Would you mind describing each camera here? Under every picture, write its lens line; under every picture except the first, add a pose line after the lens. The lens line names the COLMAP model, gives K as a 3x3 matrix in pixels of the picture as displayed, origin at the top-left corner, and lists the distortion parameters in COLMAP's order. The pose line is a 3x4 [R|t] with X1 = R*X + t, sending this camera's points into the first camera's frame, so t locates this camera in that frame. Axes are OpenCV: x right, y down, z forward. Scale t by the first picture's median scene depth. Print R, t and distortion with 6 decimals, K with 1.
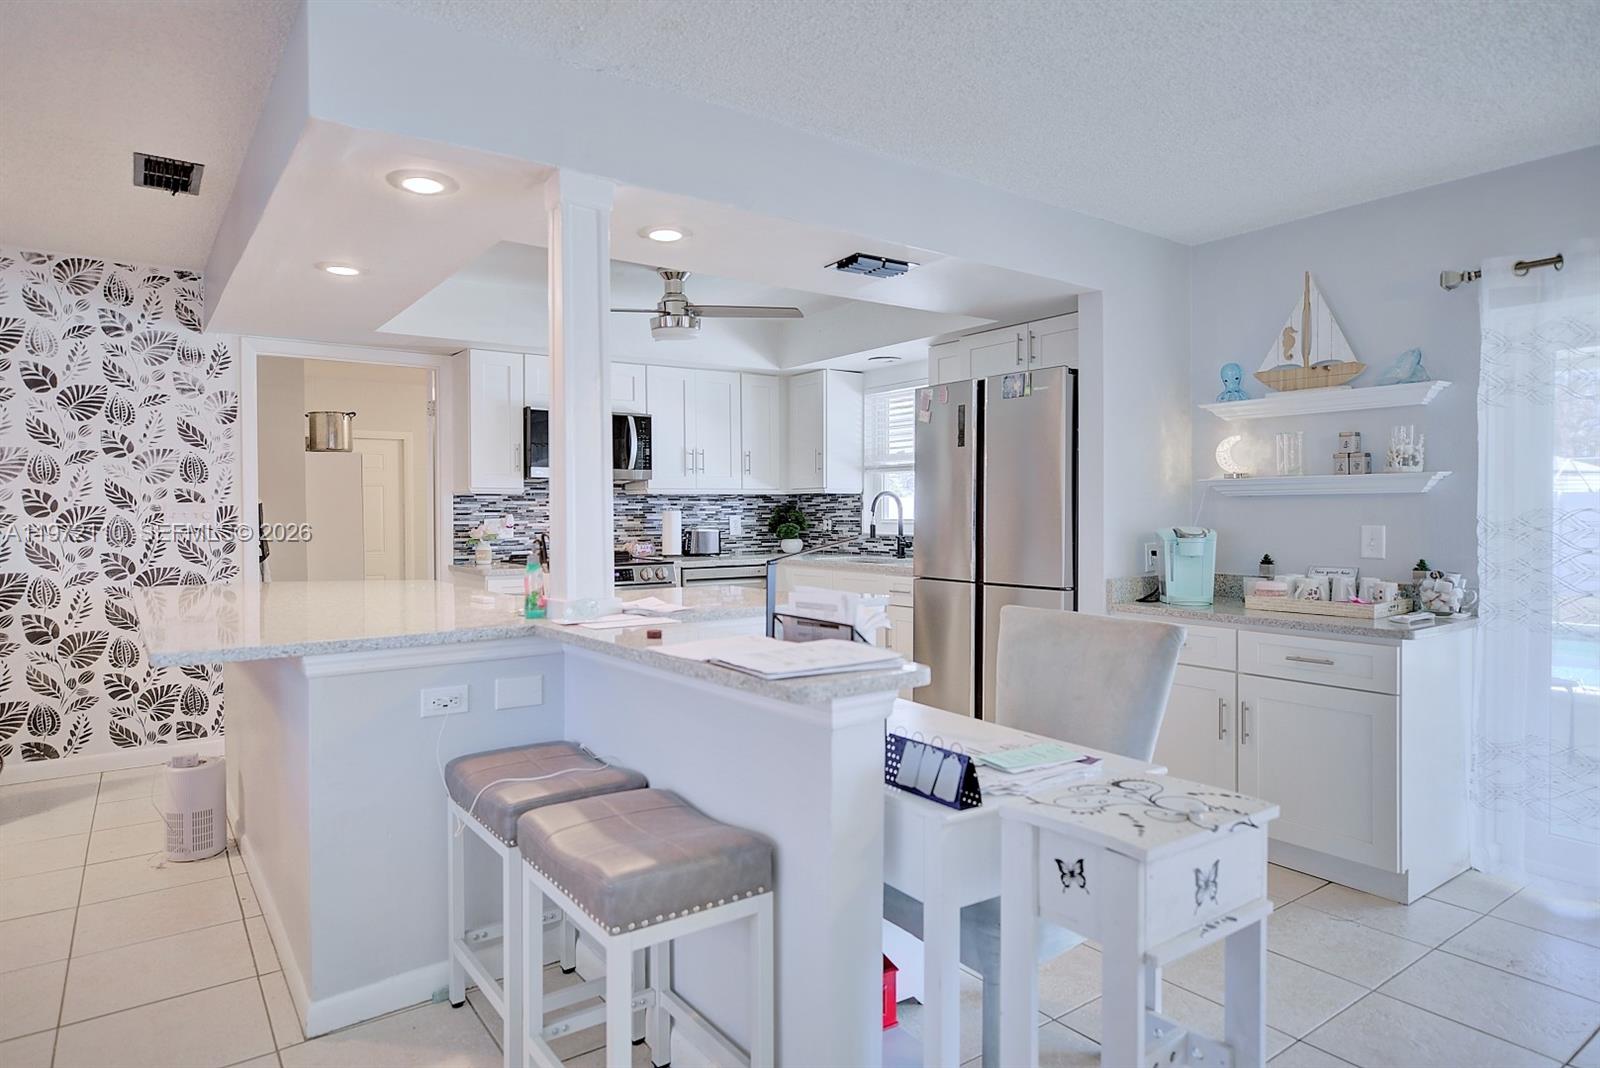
lens RADIAL K [[915.3, 0, 775.9], [0, 915.3, 520.5], [0, 0, 1]] dist [0.001844, 0.001840]
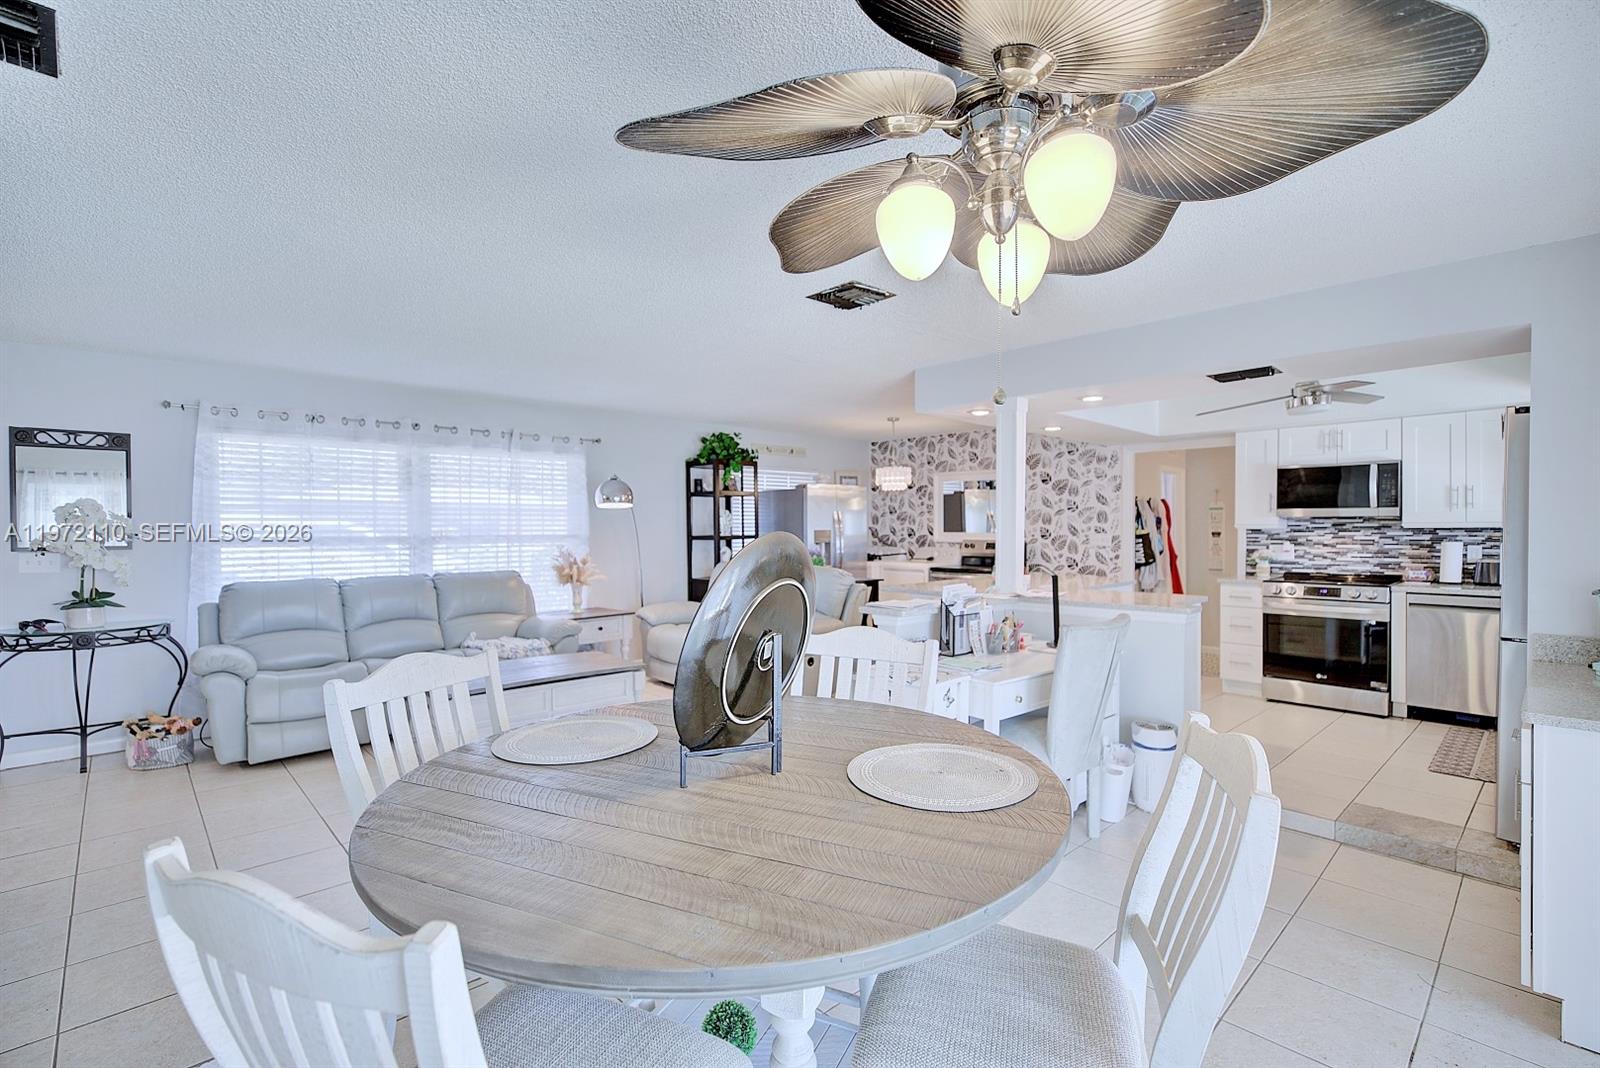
lens RADIAL K [[731.3, 0, 800.0], [0, 731.3, 534.0], [0, 0, 1]] dist [-0.003997, -0.000030]
pose [[0.144050, 0.015194, -0.989454, 0.834705], [-0.005865, 0.999878, 0.014500, -0.037029], [0.989553, 0.003714, 0.144121, 0.126818]]
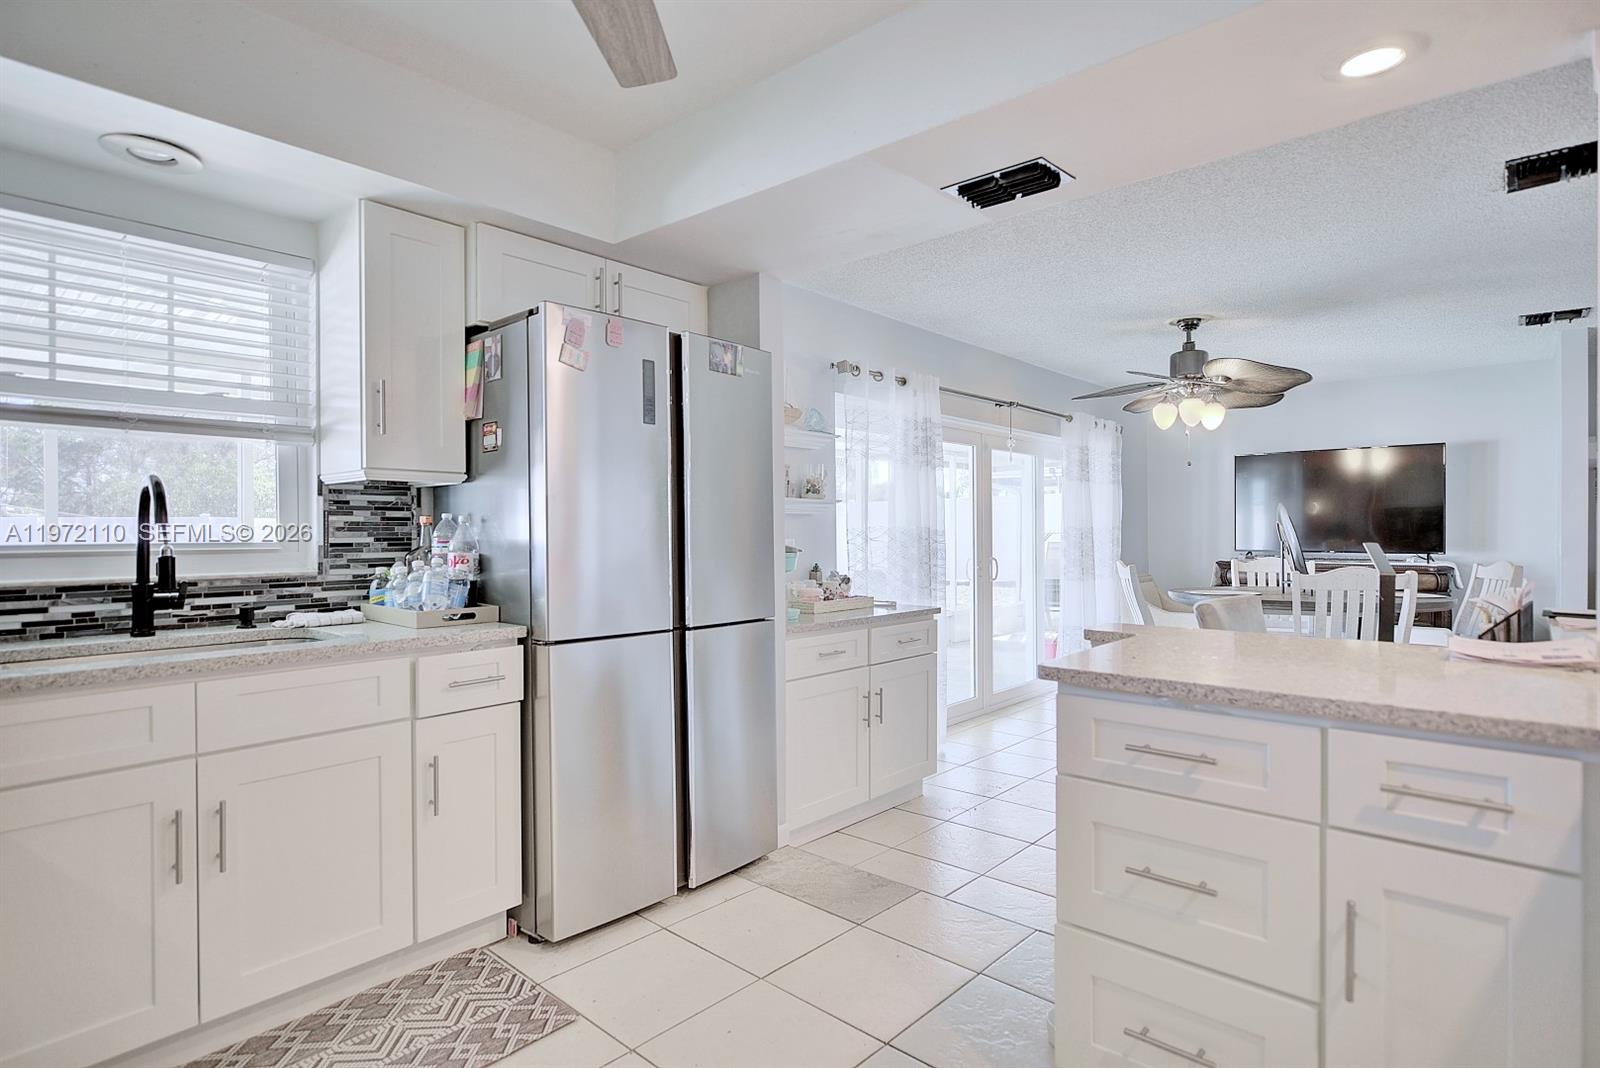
lens RADIAL K [[830.3, 0, 800.0], [0, 830.3, 534.0], [0, 0, 1]] dist [-0.000141, 0.000338]
pose [[-0.225328, 0.001501, 0.974282, -0.372071], [0.014146, 0.999898, 0.001731, -0.002364], [-0.974180, 0.014172, -0.225326, 0.981856]]
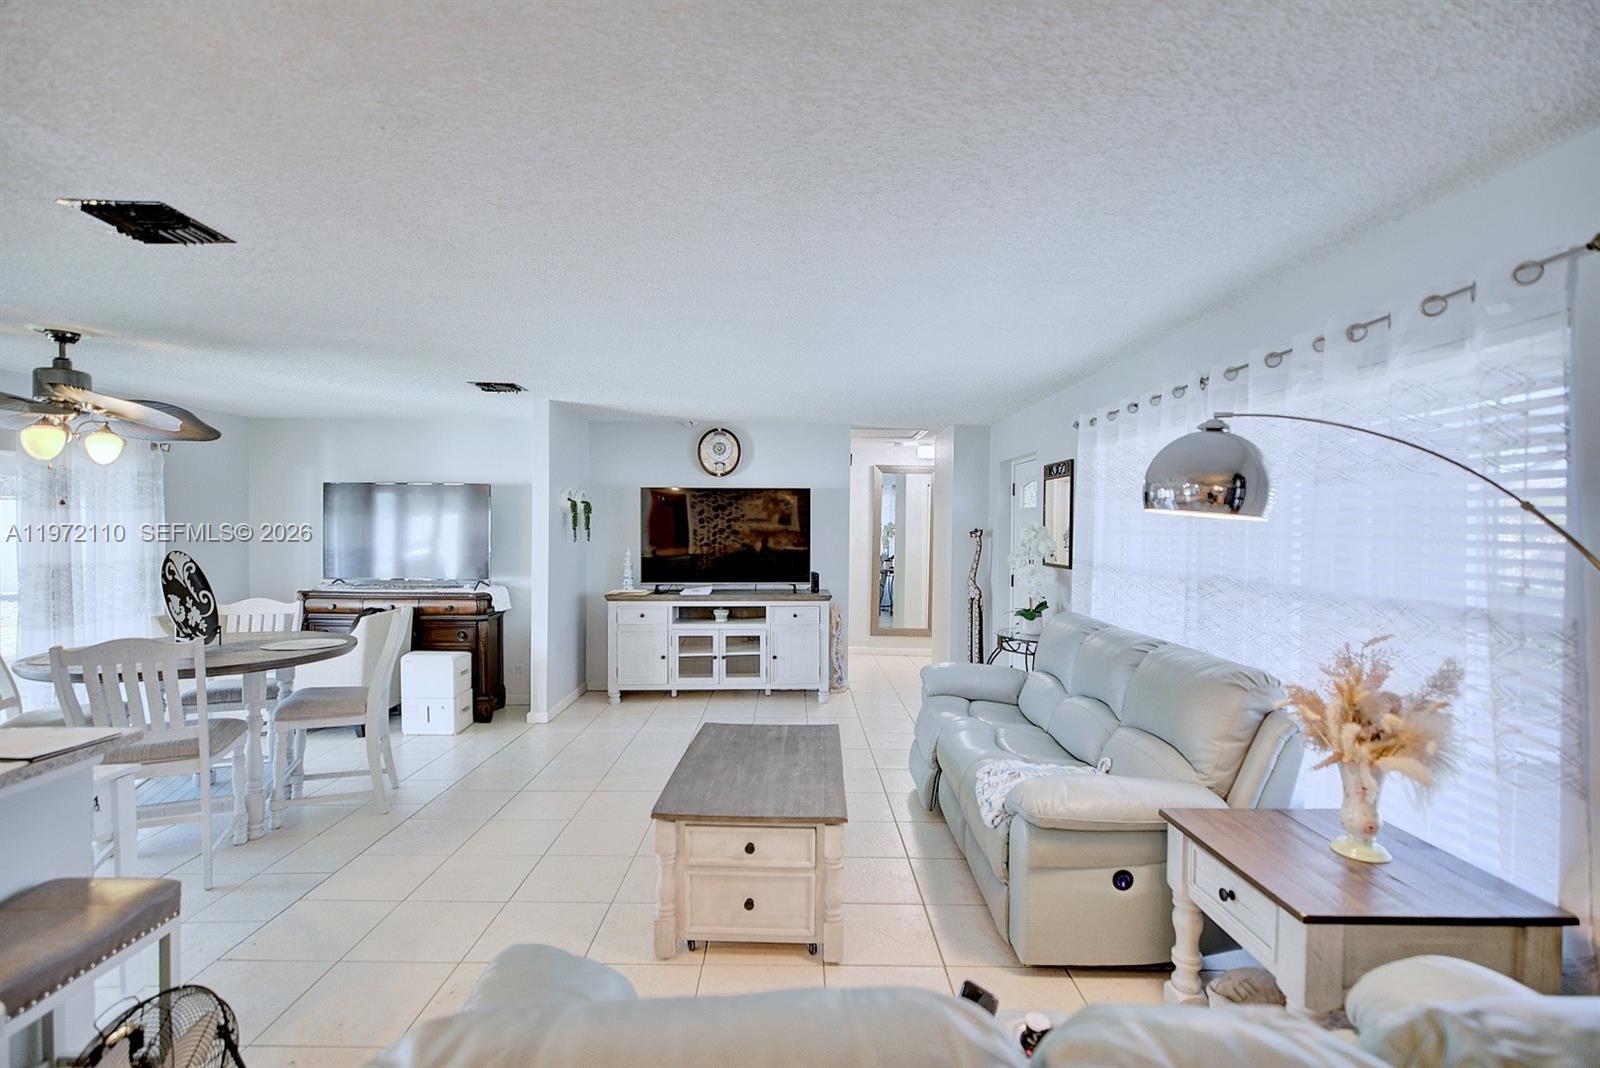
lens RADIAL K [[736.8, 0, 800.0], [0, 736.8, 534.0], [0, 0, 1]] dist [-0.001528, -0.000037]
pose [[-0.823844, -0.009118, 0.566743, -0.556266], [-0.000799, 0.999888, 0.014925, -0.062299], [-0.566816, 0.011843, -0.823759, 0.452982]]
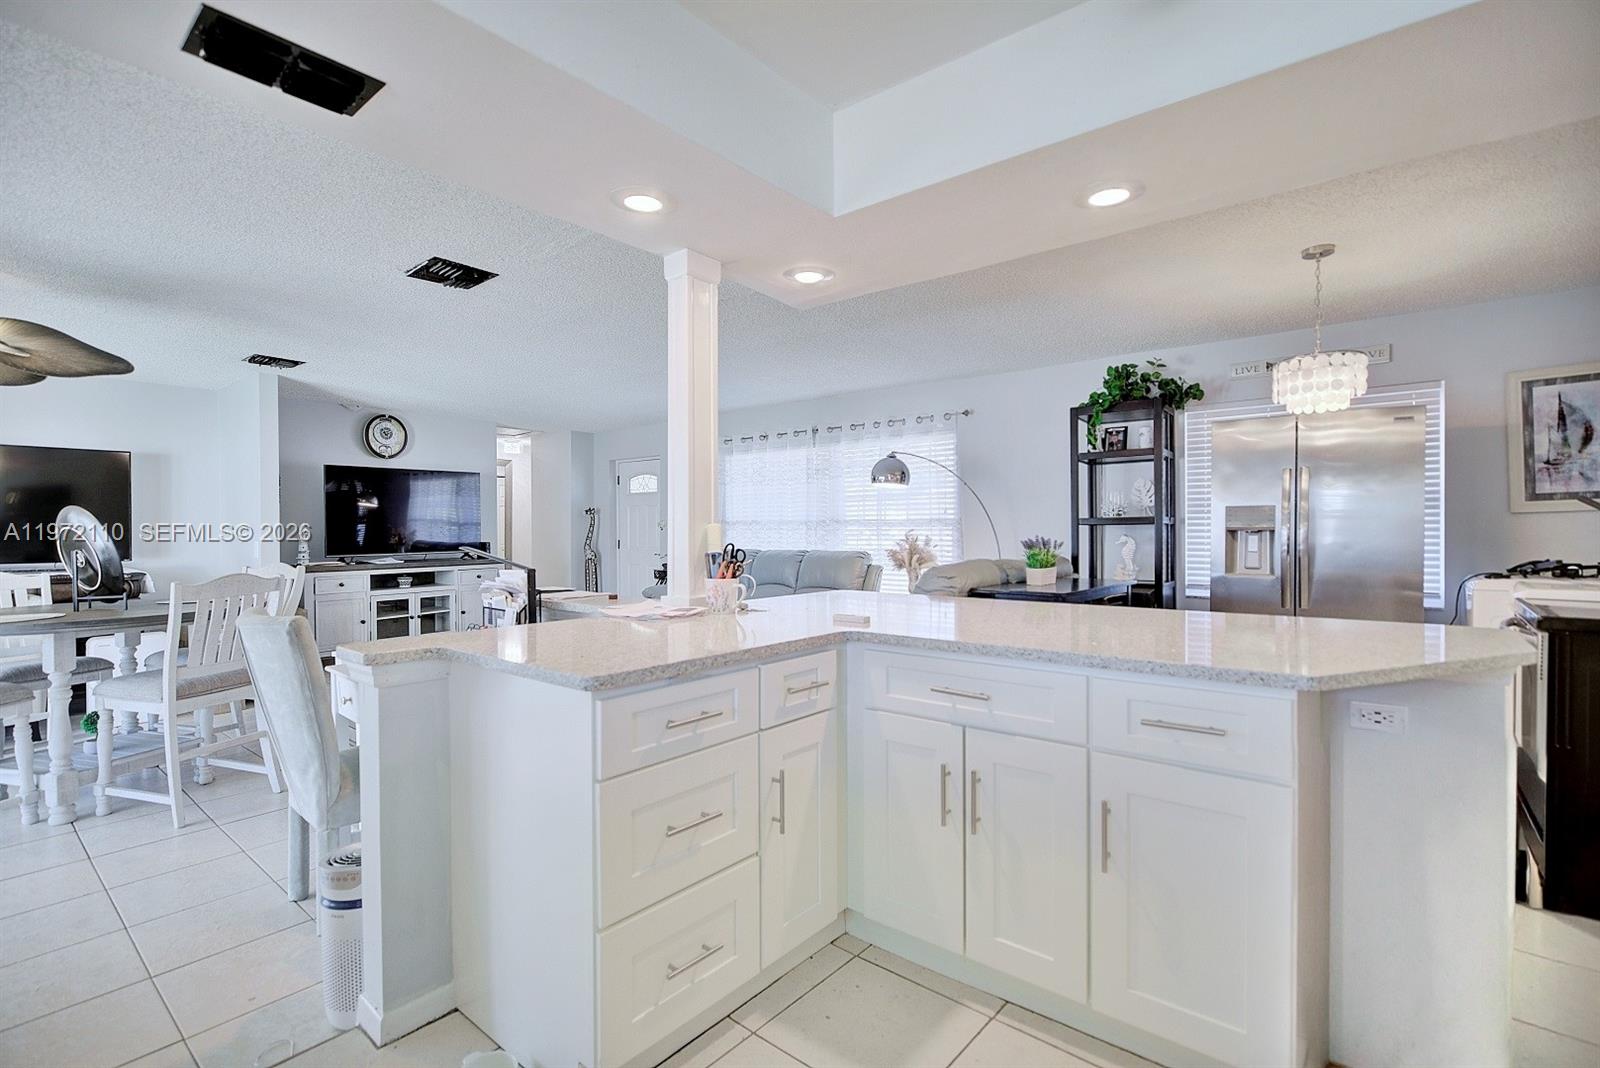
lens RADIAL K [[731.3, 0, 800.0], [0, 731.3, 534.0], [0, 0, 1]] dist [-0.003997, -0.000030]
pose [[-0.965562, 0.012008, -0.259895, -0.049588], [0.008205, 0.999843, 0.015715, -0.007004], [0.260043, 0.013041, -0.965509, 1.116046]]
